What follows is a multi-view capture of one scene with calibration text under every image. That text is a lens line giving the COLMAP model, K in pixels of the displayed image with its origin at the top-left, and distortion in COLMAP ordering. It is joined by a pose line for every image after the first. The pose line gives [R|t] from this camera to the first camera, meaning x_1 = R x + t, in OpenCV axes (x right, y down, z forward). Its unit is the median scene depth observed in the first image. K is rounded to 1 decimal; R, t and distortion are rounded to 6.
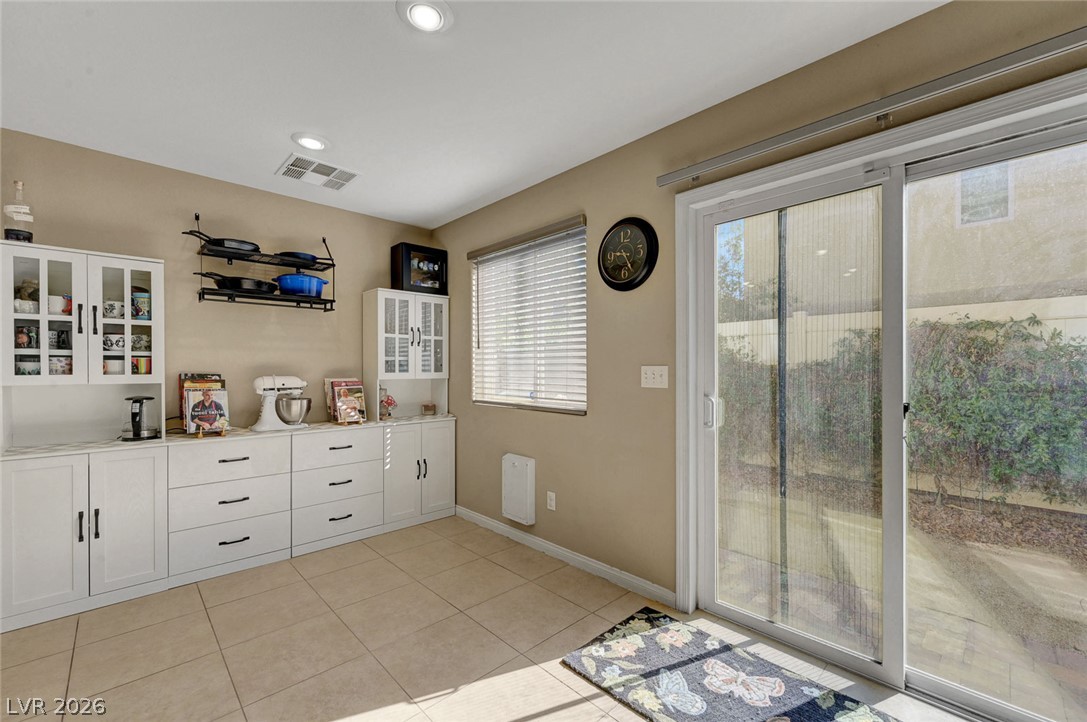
lens RADIAL K [[450.1, 0, 545.9], [0, 450.1, 368.8], [0, 0, 1]] dist [0.000267, -0.000021]
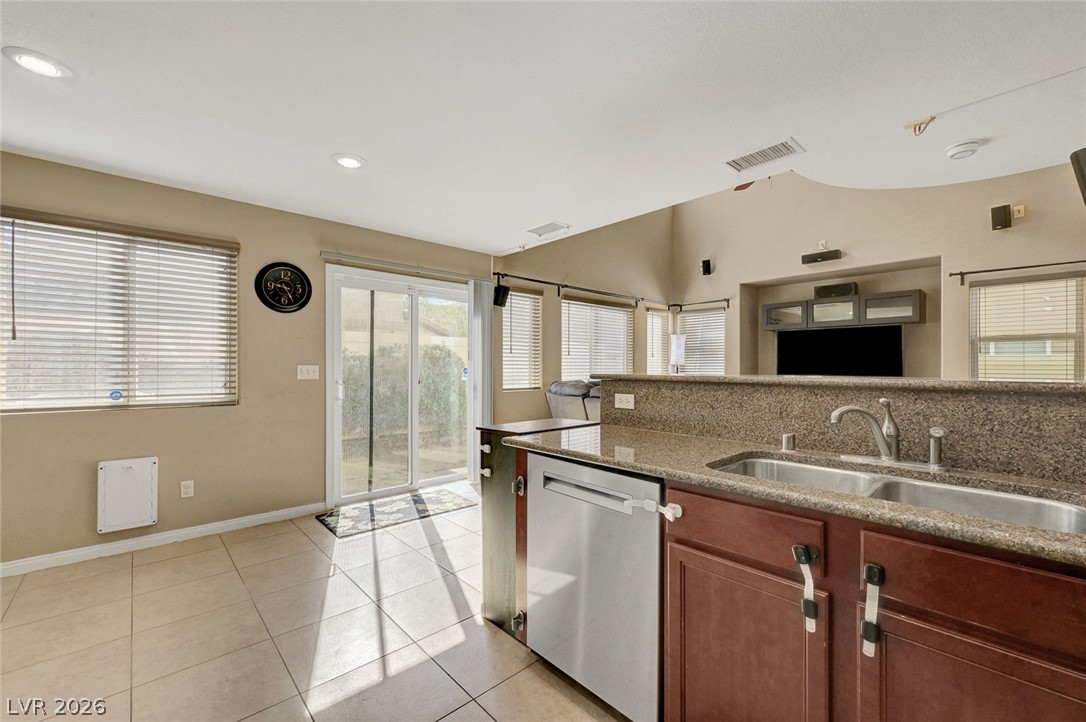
lens RADIAL K [[445.4, 0, 544.8], [0, 445.4, 366.1], [0, 0, 1]] dist [-0.000315, 0.000041]
pose [[0.020290, 0.003439, 0.999788, -1.056276], [-0.001727, 0.999993, -0.003405, 0.000187], [-0.999793, -0.001657, 0.020296, 0.119790]]
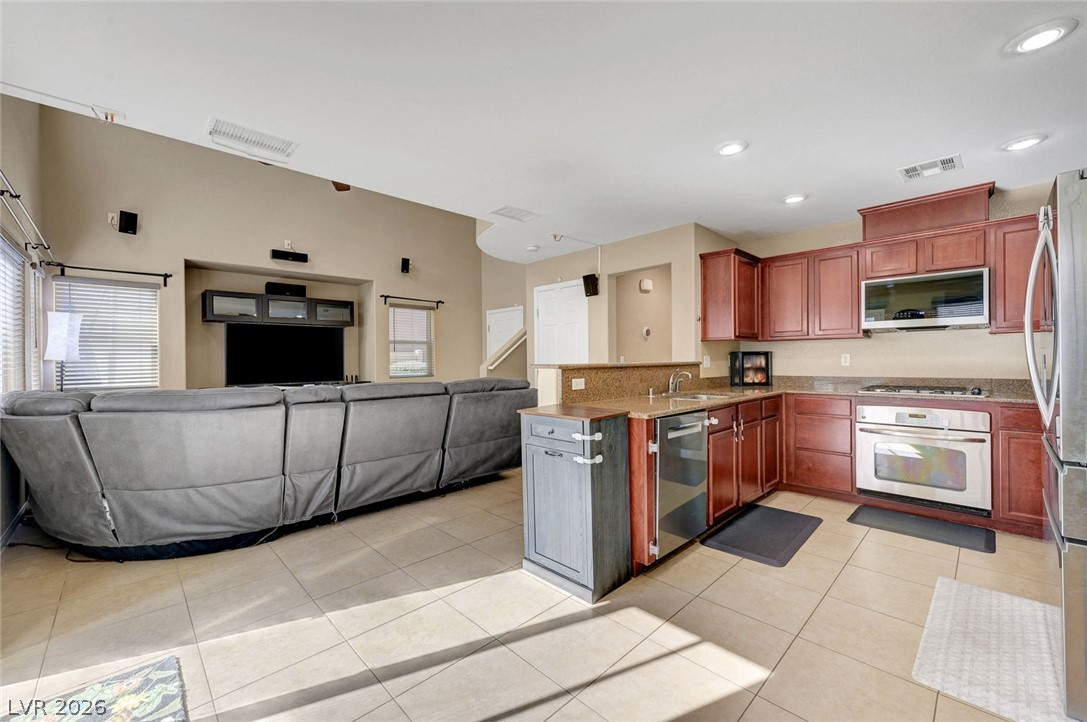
lens RADIAL K [[439.5, 0, 553.0], [0, 439.5, 360.2], [0, 0, 1]] dist [-0.000782, -0.000022]
pose [[-0.999831, 0.013408, -0.012567, -0.236639], [0.013390, 0.999909, 0.001476, 0.000597], [0.012585, 0.001308, -0.999920, 0.984914]]
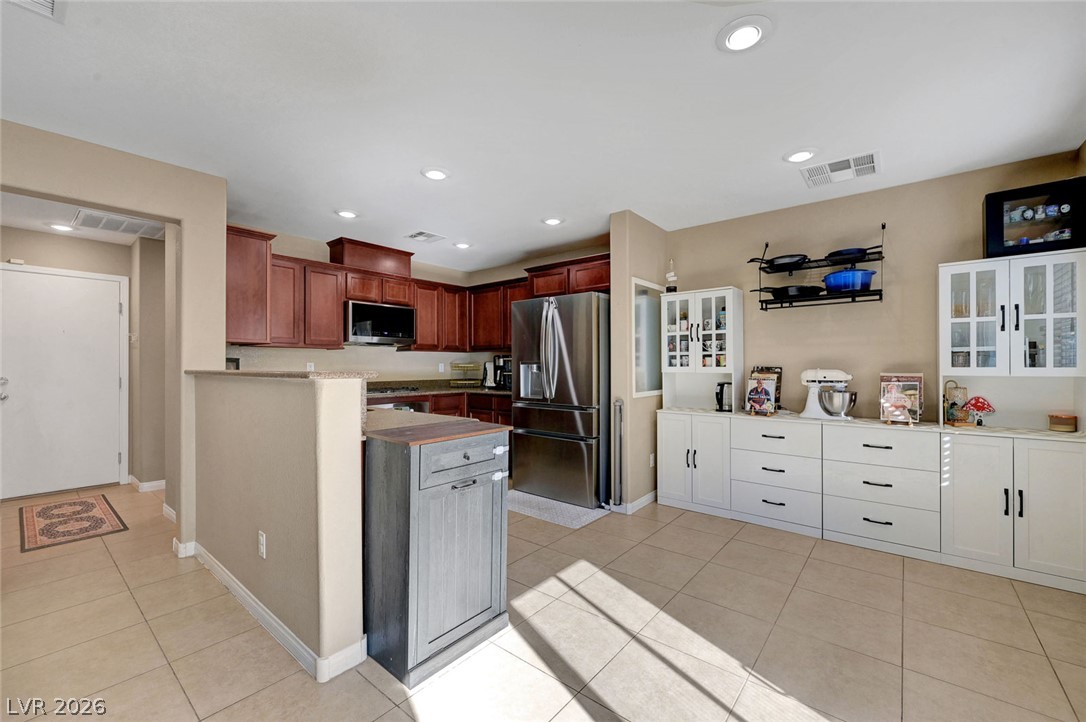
lens RADIAL K [[440.1, 0, 547.0], [0, 440.1, 362.7], [0, 0, 1]] dist [-0.001007, -0.000132]
pose [[0.122466, -0.002431, -0.992470, 0.394132], [0.001884, 0.999996, -0.002217, 0.000782], [0.992471, -0.001598, 0.122470, 0.219290]]
